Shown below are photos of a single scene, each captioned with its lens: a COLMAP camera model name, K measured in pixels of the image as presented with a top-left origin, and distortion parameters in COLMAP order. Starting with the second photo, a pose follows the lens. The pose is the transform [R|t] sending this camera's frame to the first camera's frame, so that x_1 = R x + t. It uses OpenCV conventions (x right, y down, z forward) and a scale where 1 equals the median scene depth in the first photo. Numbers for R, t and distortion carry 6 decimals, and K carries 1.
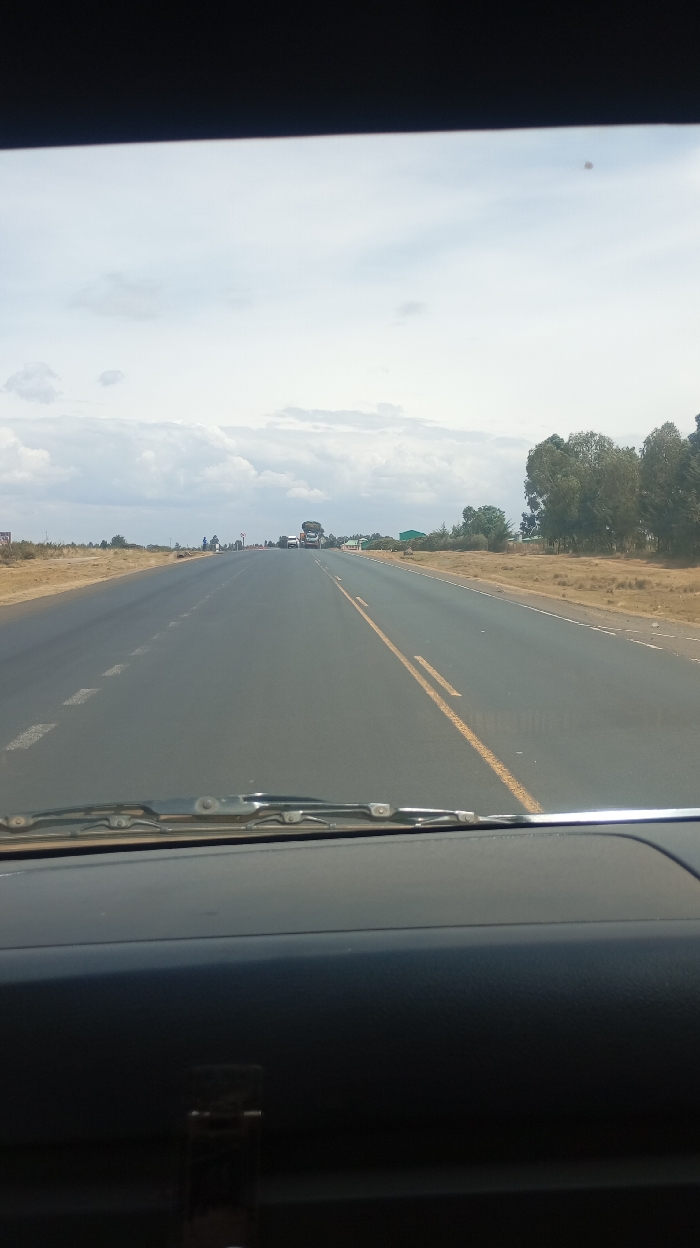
lens RADIAL K [[1080.8, 0, 366.8], [0, 1080.8, 620.3], [0, 0, 1]] dist [0.072256, -0.034830]
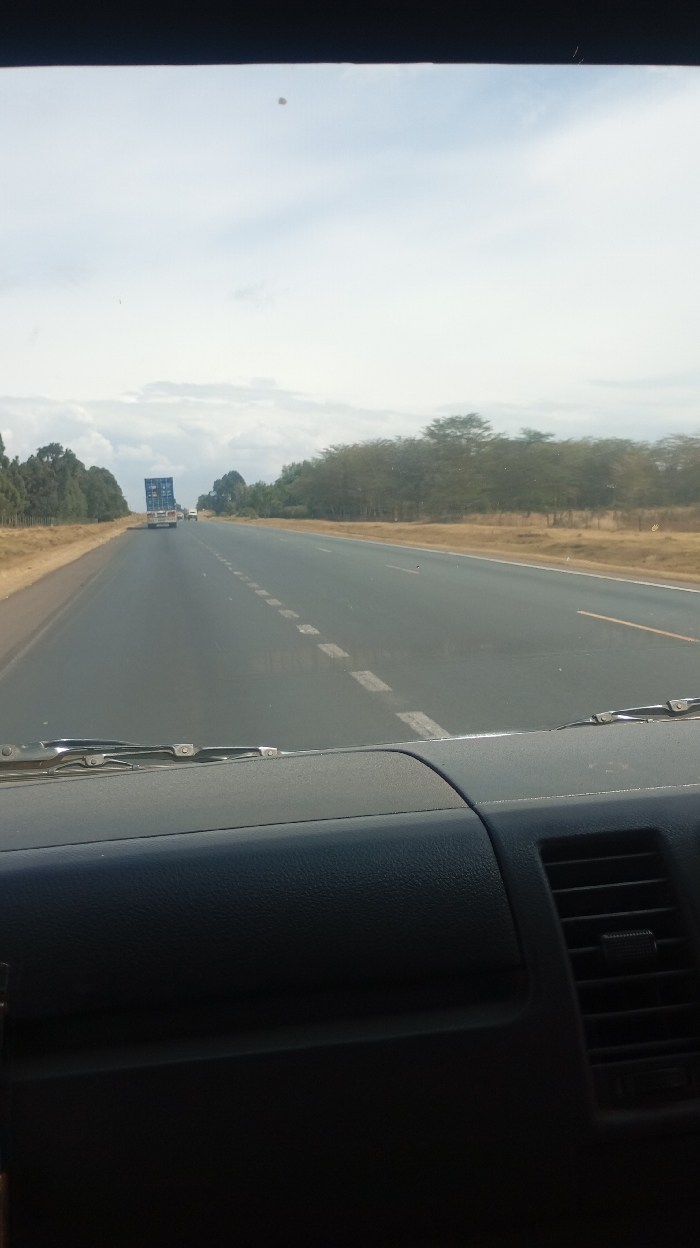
lens RADIAL K [[1080.8, 0, 363.5], [0, 1080.8, 615.4], [0, 0, 1]] dist [0.072256, -0.034830]
pose [[0.994195, -0.031521, 0.102869, 0.081496], [0.030474, 0.999467, 0.011738, 0.041067], [-0.103184, -0.008535, 0.994626, -0.042610]]
